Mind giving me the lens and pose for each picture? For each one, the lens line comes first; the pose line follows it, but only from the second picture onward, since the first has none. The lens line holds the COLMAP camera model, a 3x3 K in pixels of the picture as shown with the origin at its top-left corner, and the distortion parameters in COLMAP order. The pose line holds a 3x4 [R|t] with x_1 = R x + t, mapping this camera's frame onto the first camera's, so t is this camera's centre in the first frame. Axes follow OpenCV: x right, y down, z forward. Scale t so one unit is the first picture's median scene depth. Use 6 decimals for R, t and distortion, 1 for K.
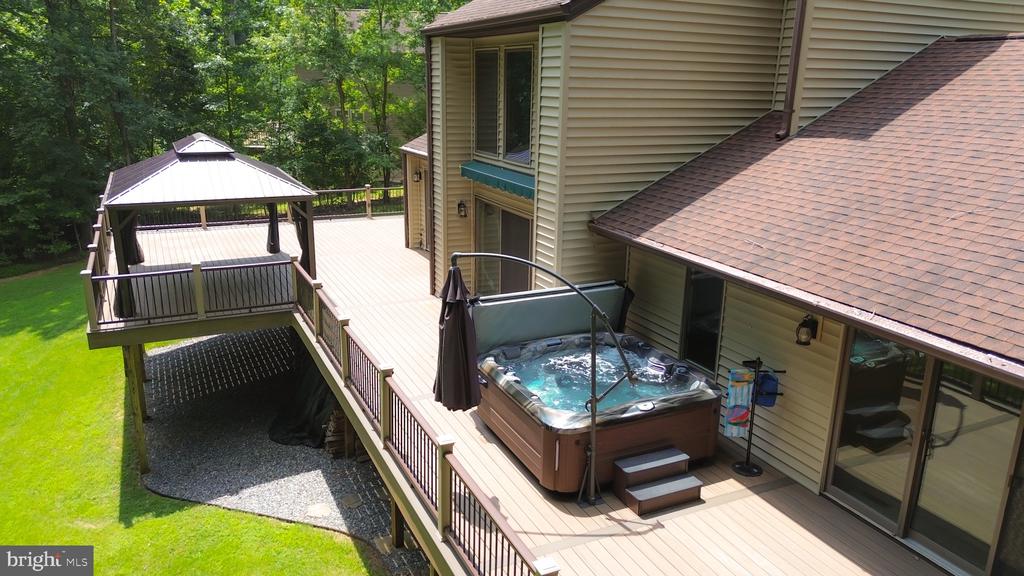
lens RADIAL K [[729.4, 0, 509.8], [0, 729.4, 287.8], [0, 0, 1]] dist [0.060367, -0.064236]
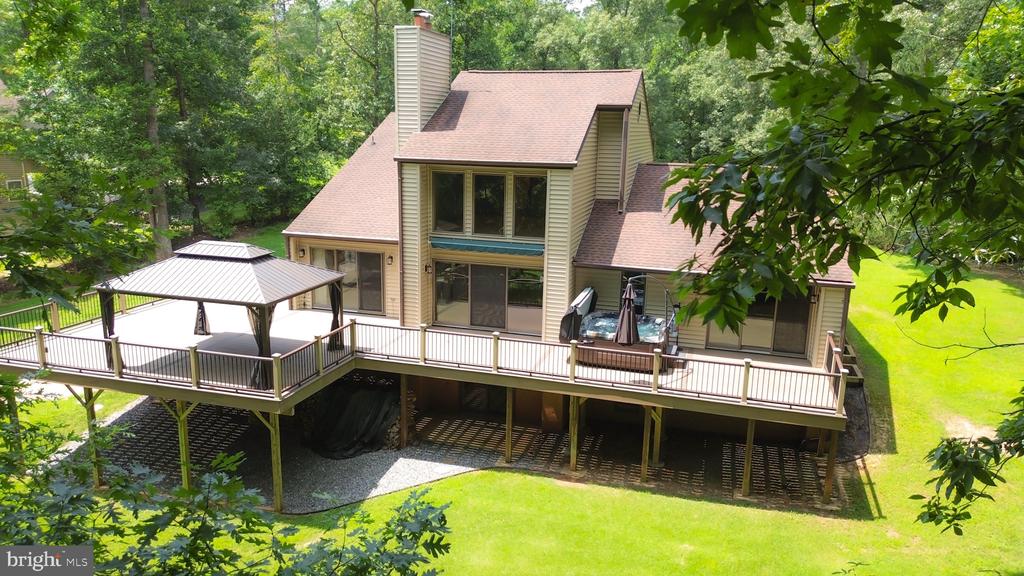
lens RADIAL K [[729.4, 0, 516.1], [0, 729.4, 286.8], [0, 0, 1]] dist [0.060367, -0.064236]
pose [[0.673712, -0.164372, 0.720482, -1.231395], [0.192563, 0.980316, 0.043588, -0.117898], [-0.713465, 0.109372, 0.692103, -0.234007]]
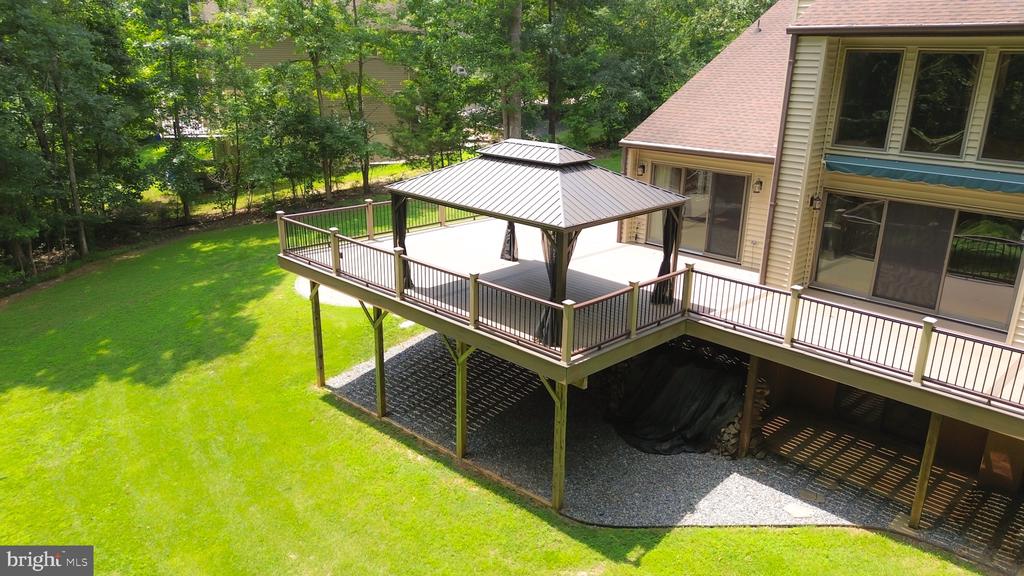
lens RADIAL K [[729.4, 0, 509.9], [0, 729.4, 288.0], [0, 0, 1]] dist [0.060367, -0.064236]
pose [[0.946873, -0.102581, 0.304811, -0.931393], [0.089867, 0.994407, 0.055493, -0.097708], [-0.308798, -0.025153, 0.950795, 0.163751]]
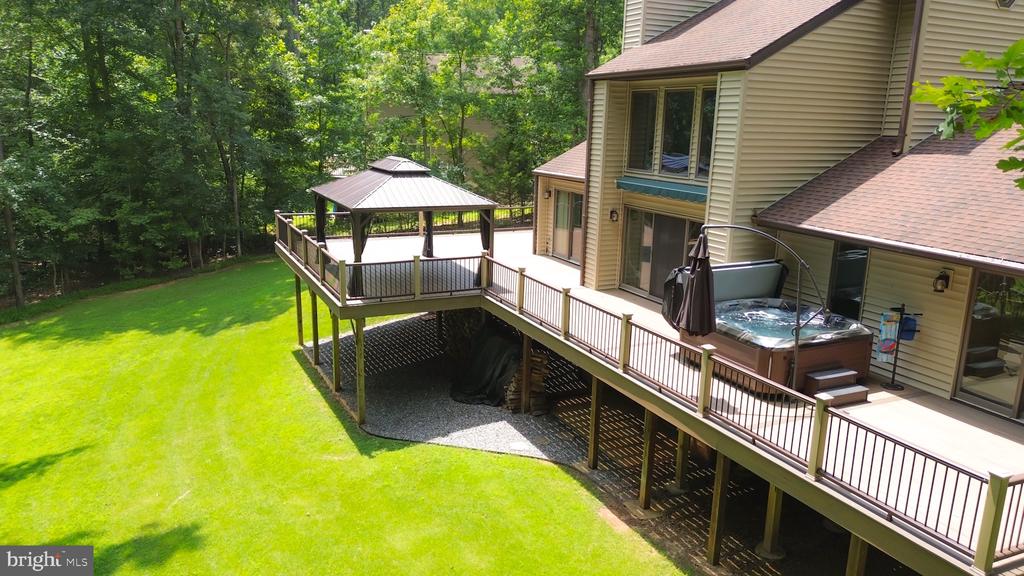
lens RADIAL K [[729.4, 0, 506.8], [0, 729.4, 289.3], [0, 0, 1]] dist [0.060367, -0.064236]
pose [[0.999936, 0.006072, -0.009513, -0.274667], [-0.006517, 0.998854, -0.047419, 0.092236], [0.009214, 0.047478, 0.998830, -0.286824]]
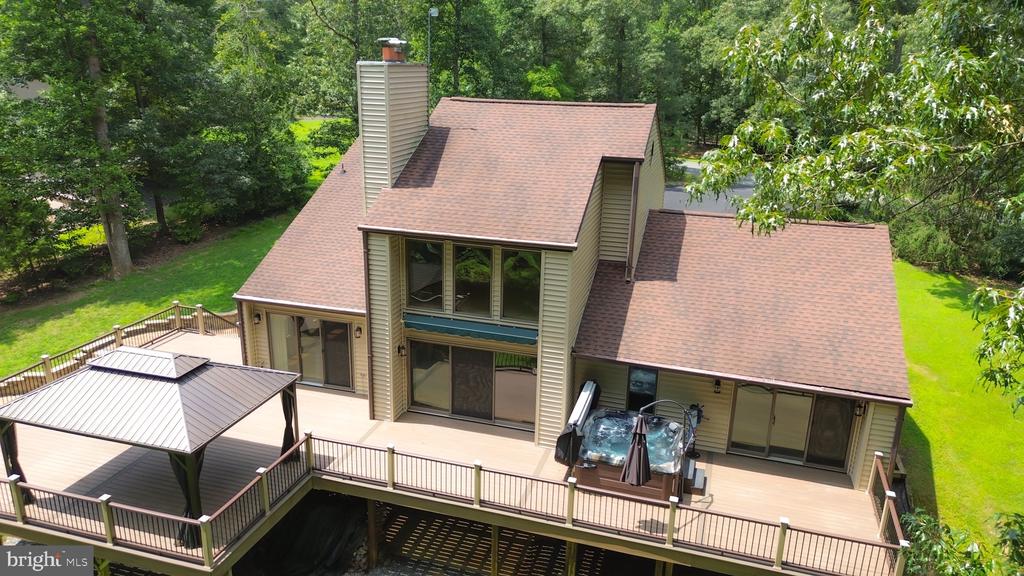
lens RADIAL K [[729.4, 0, 516.3], [0, 729.4, 283.0], [0, 0, 1]] dist [0.060367, -0.064236]
pose [[0.674037, -0.223221, 0.704164, -0.960231], [0.189640, 0.973592, 0.127103, -0.411777], [-0.713941, 0.047866, 0.698568, -0.089000]]
